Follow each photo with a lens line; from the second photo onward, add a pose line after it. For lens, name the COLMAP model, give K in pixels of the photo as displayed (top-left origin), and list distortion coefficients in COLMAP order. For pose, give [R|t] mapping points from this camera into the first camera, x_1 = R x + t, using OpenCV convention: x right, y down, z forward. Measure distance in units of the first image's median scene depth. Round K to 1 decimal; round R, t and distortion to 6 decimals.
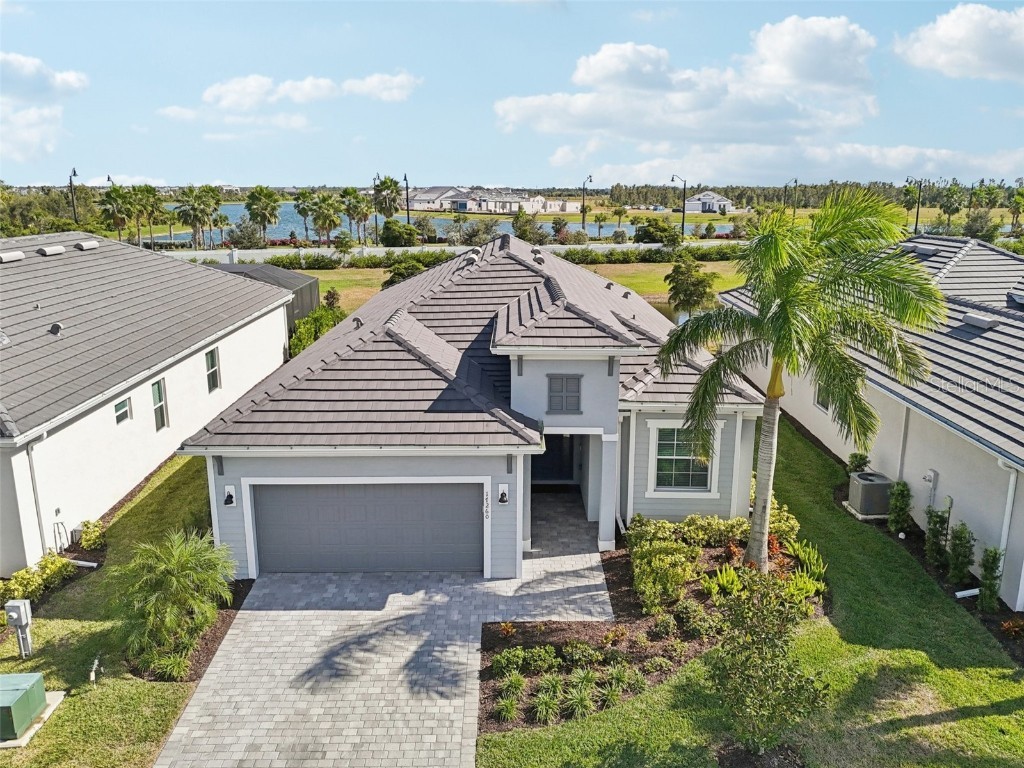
lens RADIAL K [[787.2, 0, 514.0], [0, 787.2, 346.6], [0, 0, 1]] dist [0.064641, -0.043659]
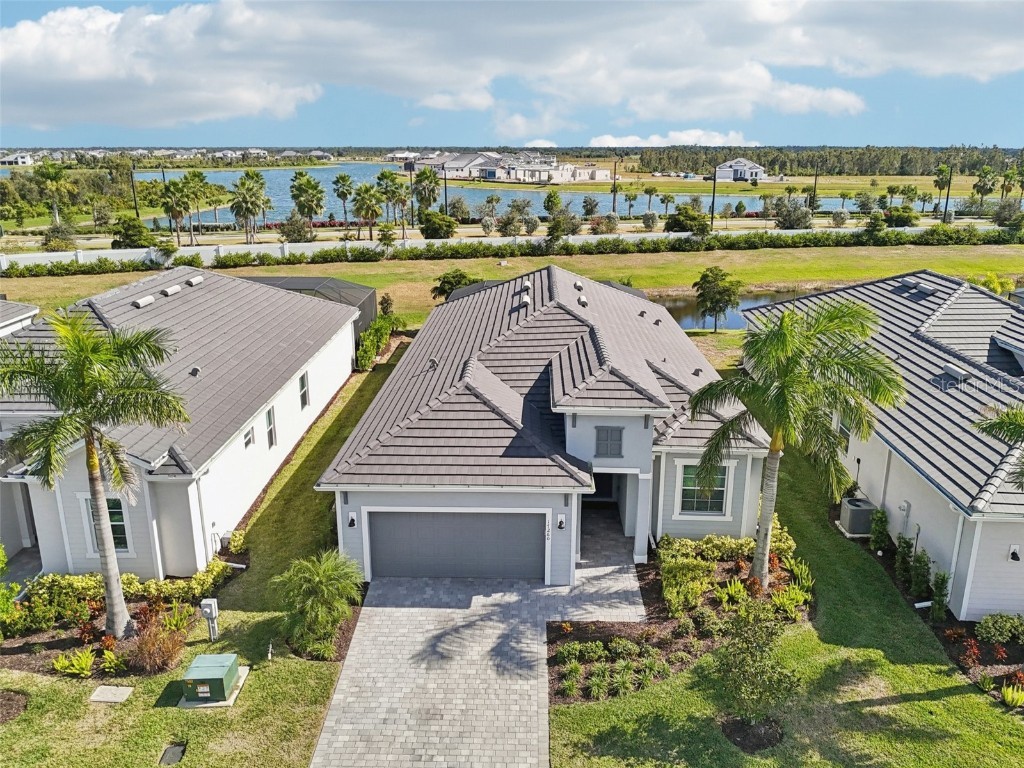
lens RADIAL K [[786.9, 0, 515.0], [0, 786.9, 356.8], [0, 0, 1]] dist [0.064718, -0.043348]
pose [[0.999455, 0.008560, -0.031871, -0.047902], [-0.006761, 0.998401, 0.056117, -0.146729], [0.032300, -0.055871, 0.997915, -0.261175]]
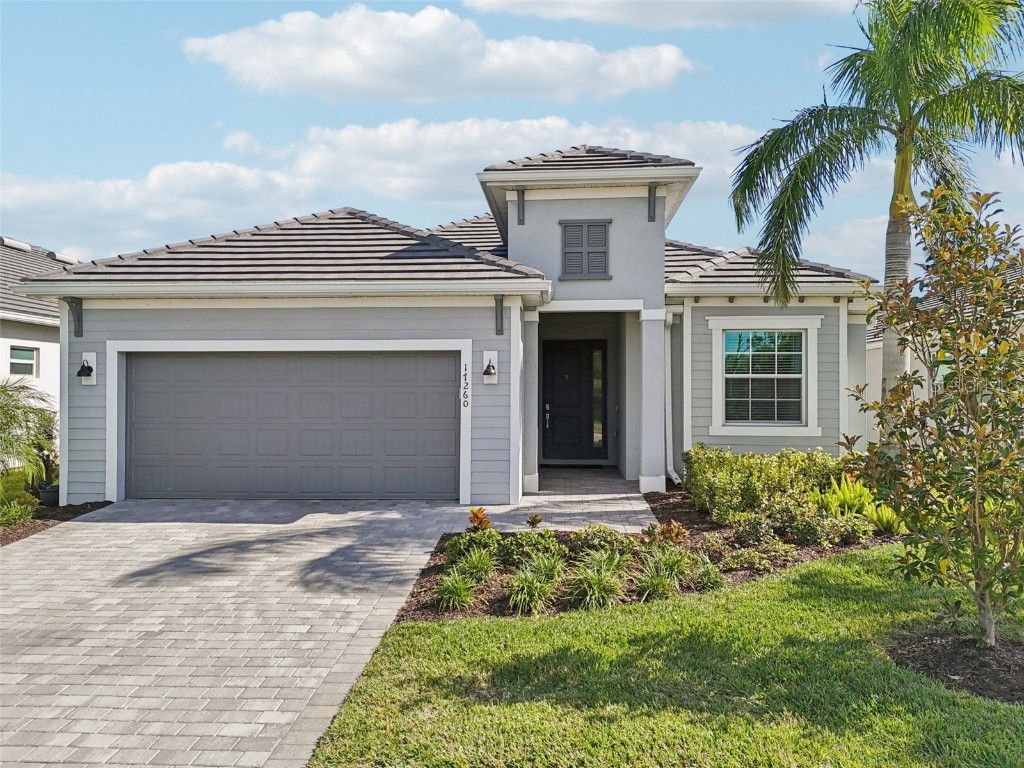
lens RADIAL K [[768.3, 0, 512.0], [0, 768.3, 384.0], [0, 0, 1]] dist [0.061295, -0.040999]
pose [[0.997470, -0.000684, -0.071086, 0.047664], [-0.014407, 0.977259, -0.211559, 0.319705], [0.069614, 0.212048, 0.974777, 0.360257]]
